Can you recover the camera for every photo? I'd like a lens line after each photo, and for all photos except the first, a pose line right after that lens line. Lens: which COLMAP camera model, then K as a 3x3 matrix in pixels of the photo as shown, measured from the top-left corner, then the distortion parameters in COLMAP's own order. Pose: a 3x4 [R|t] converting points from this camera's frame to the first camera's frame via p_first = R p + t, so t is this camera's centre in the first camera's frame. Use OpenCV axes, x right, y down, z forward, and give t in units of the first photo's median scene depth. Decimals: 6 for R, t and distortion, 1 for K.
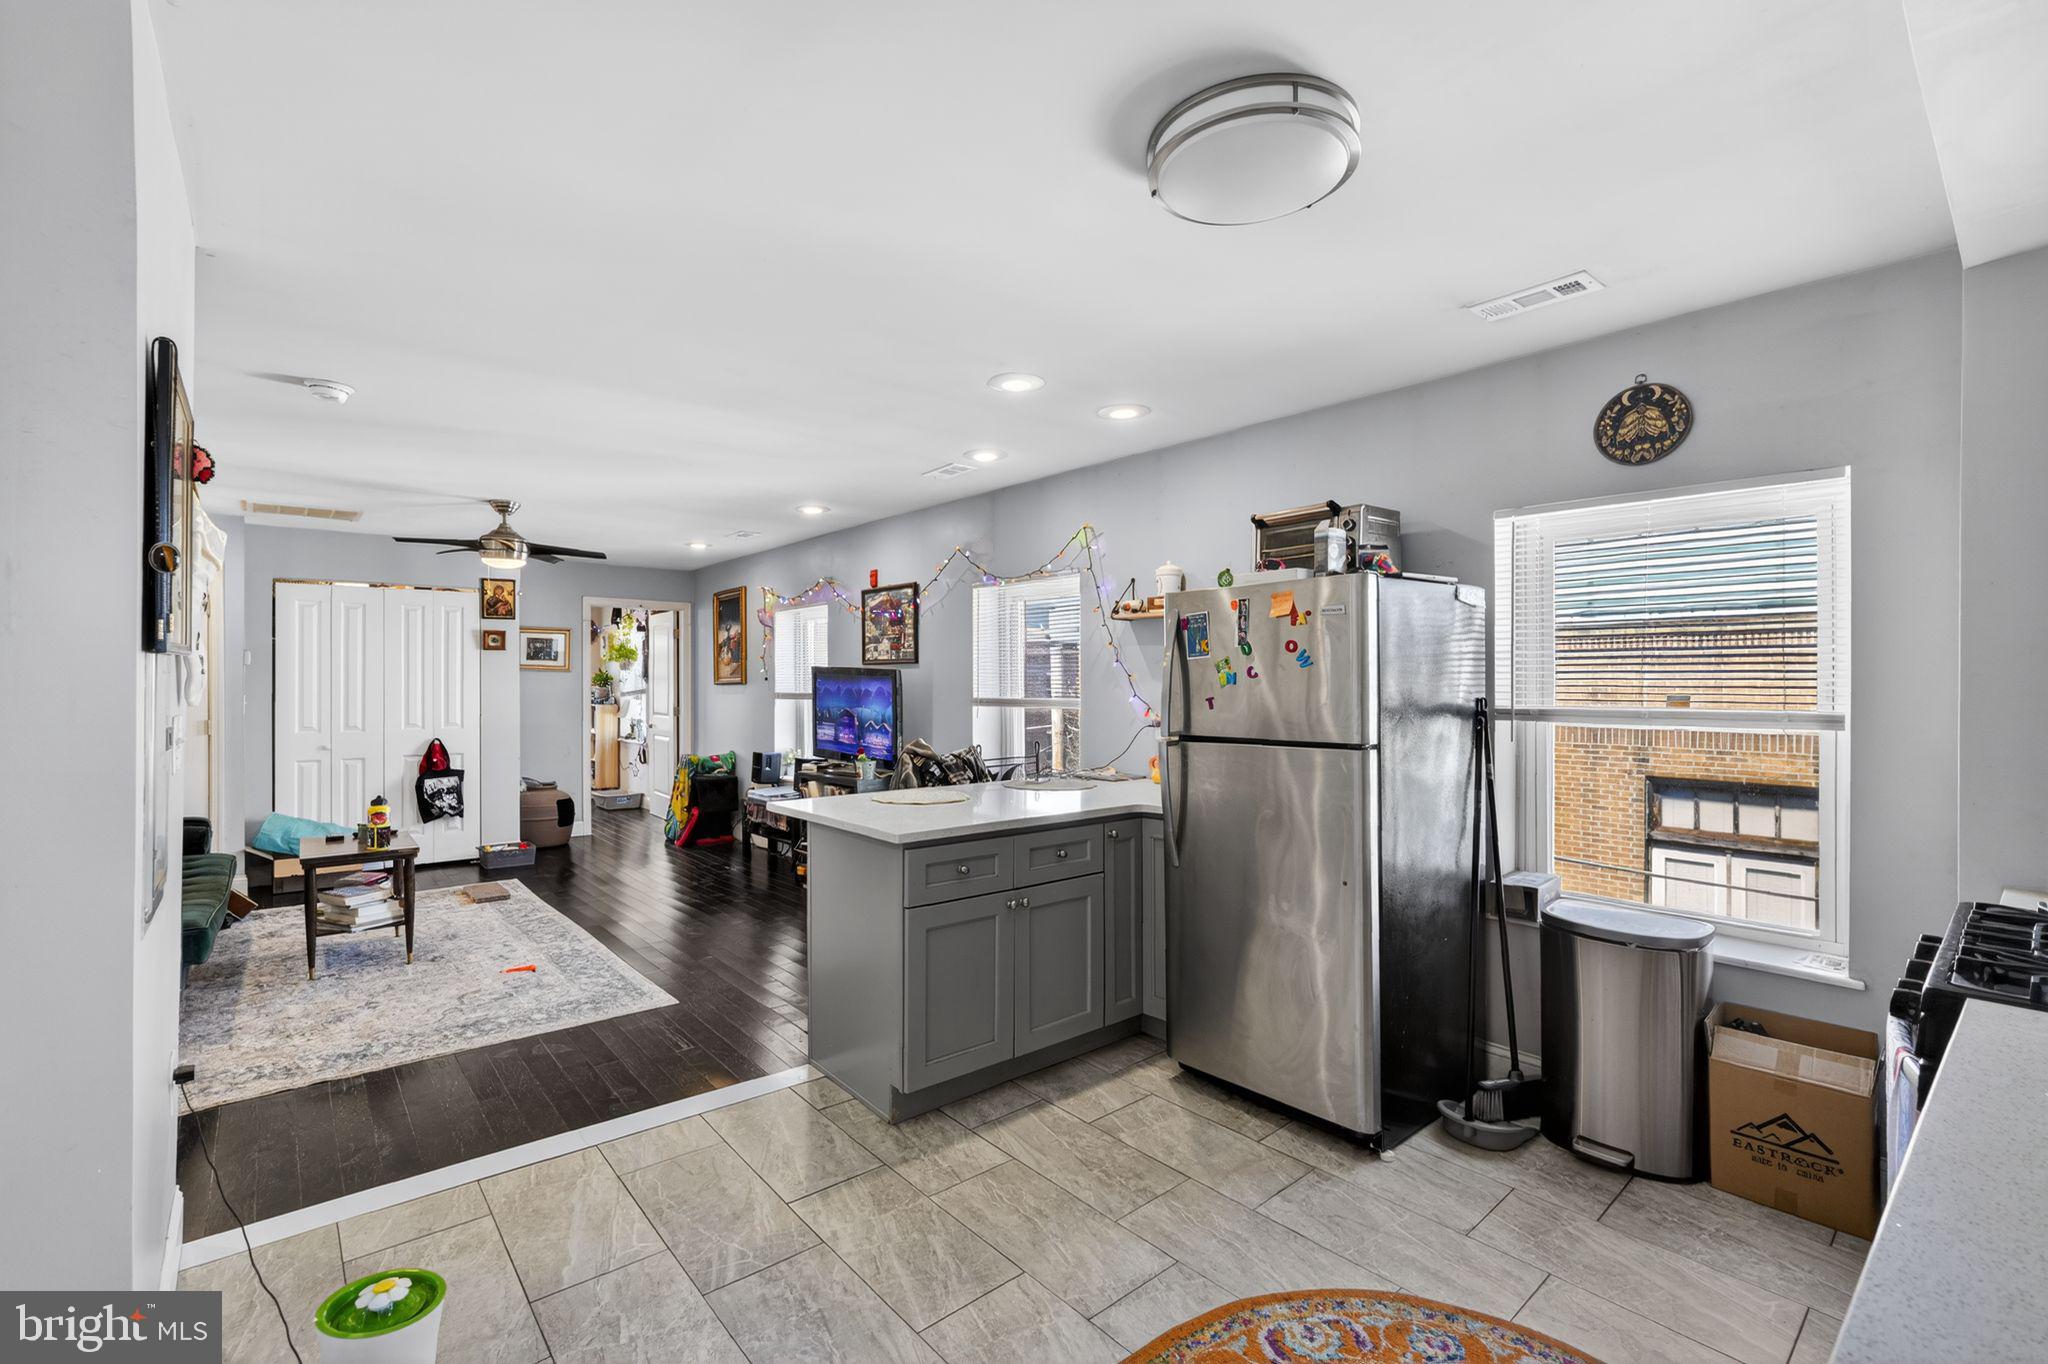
lens RADIAL K [[900.2, 0, 1025.2], [0, 900.2, 681.1], [0, 0, 1]] dist [-0.004191, -0.000279]
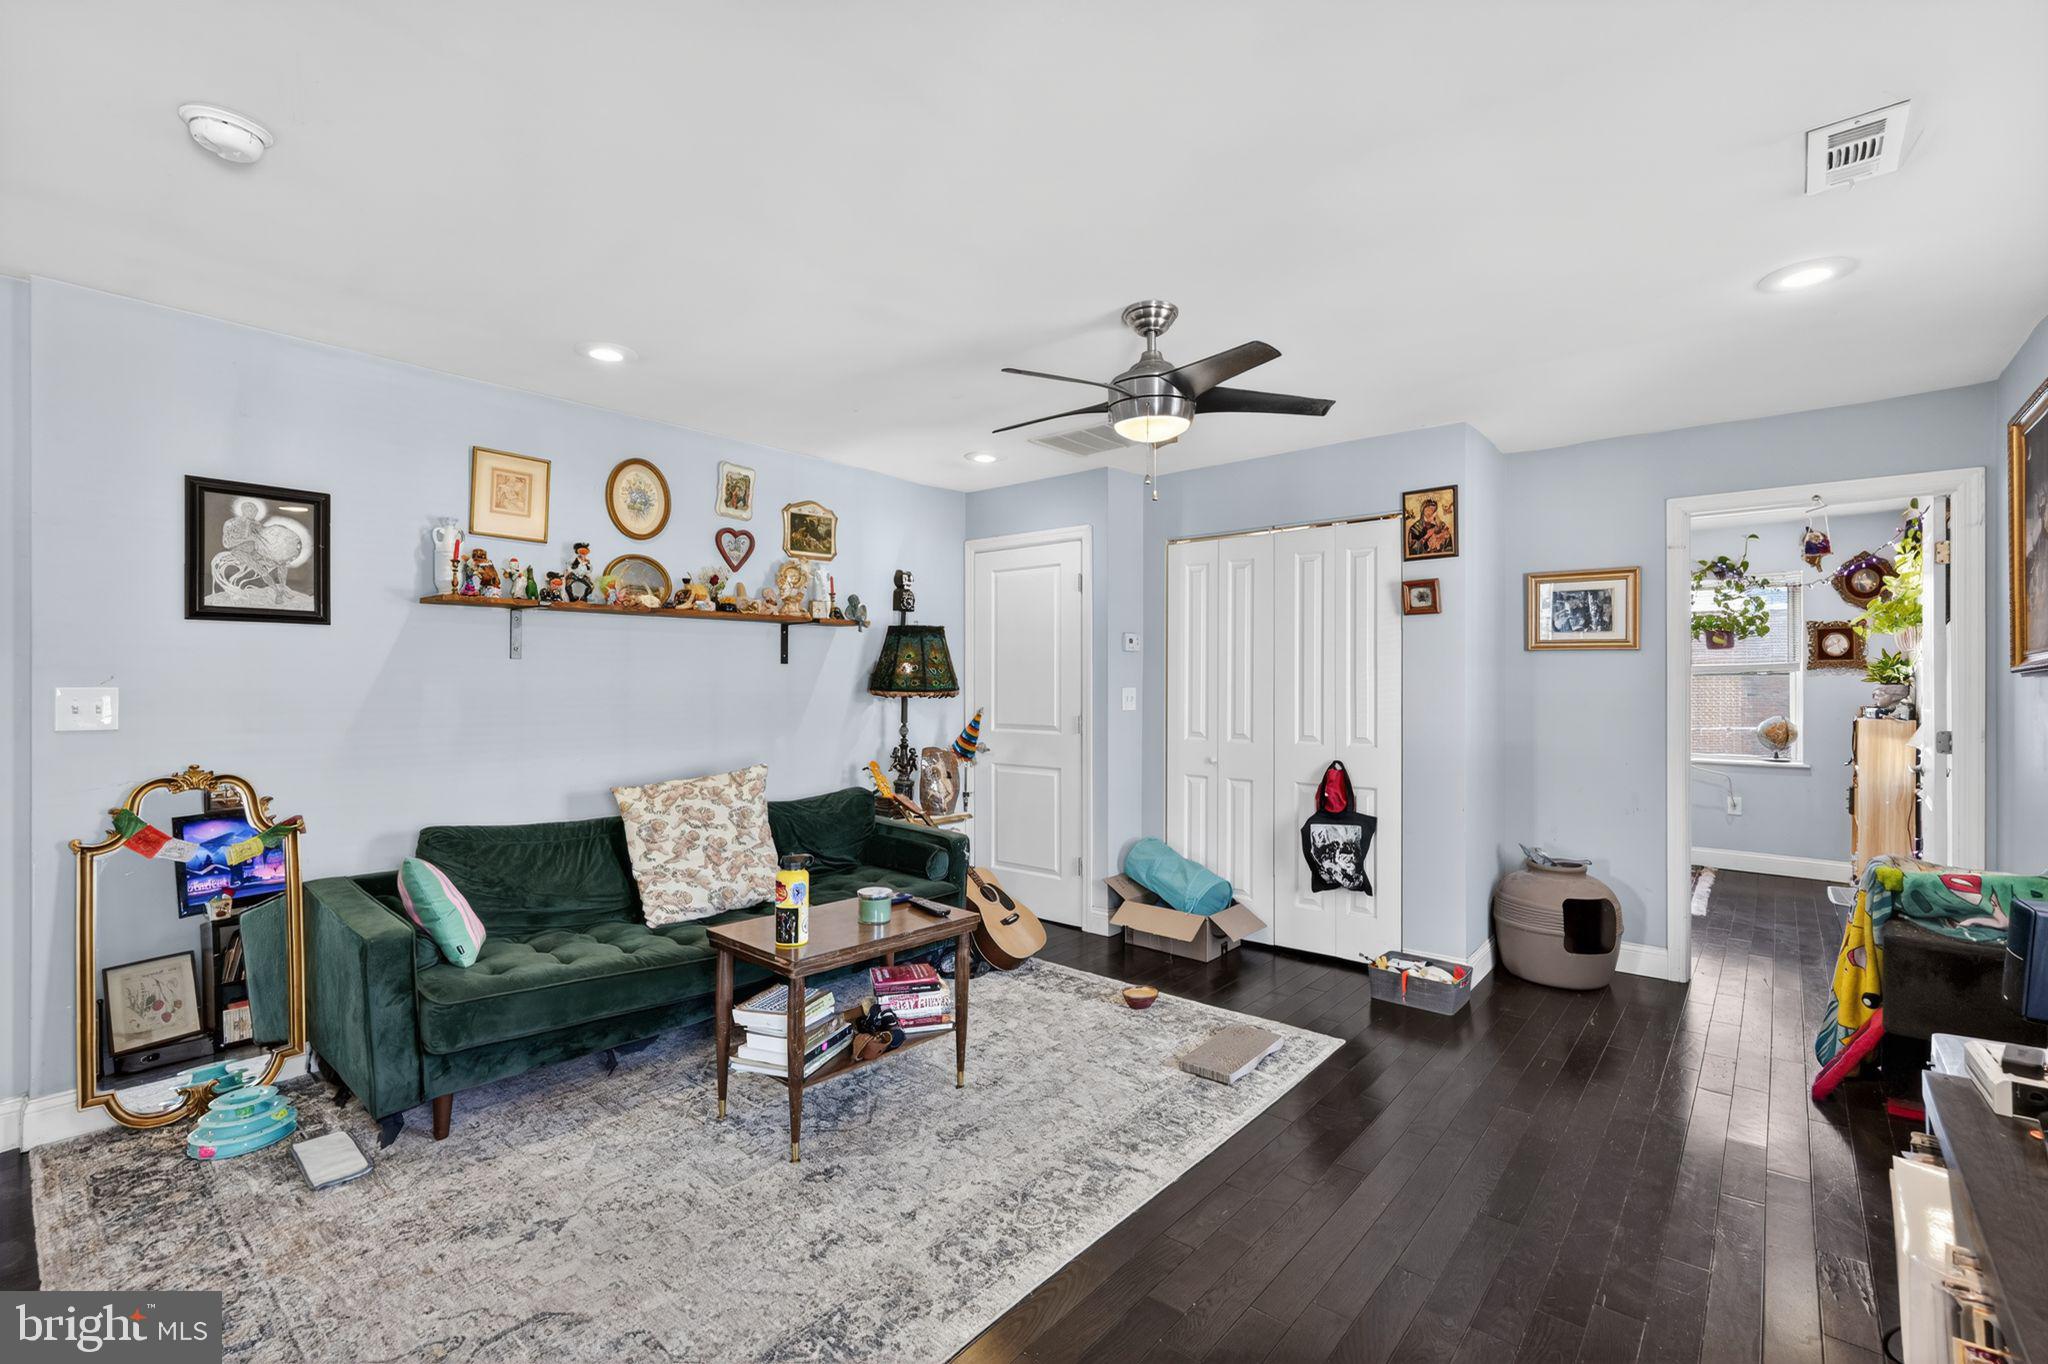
lens RADIAL K [[900.2, 0, 1016.7], [0, 900.2, 685.3], [0, 0, 1]] dist [-0.004191, -0.000279]
pose [[0.161687, -0.000910, -0.986842, -0.070464], [-0.000814, 0.999999, -0.001055, 0.011889], [0.986842, 0.000973, 0.161686, 0.669808]]
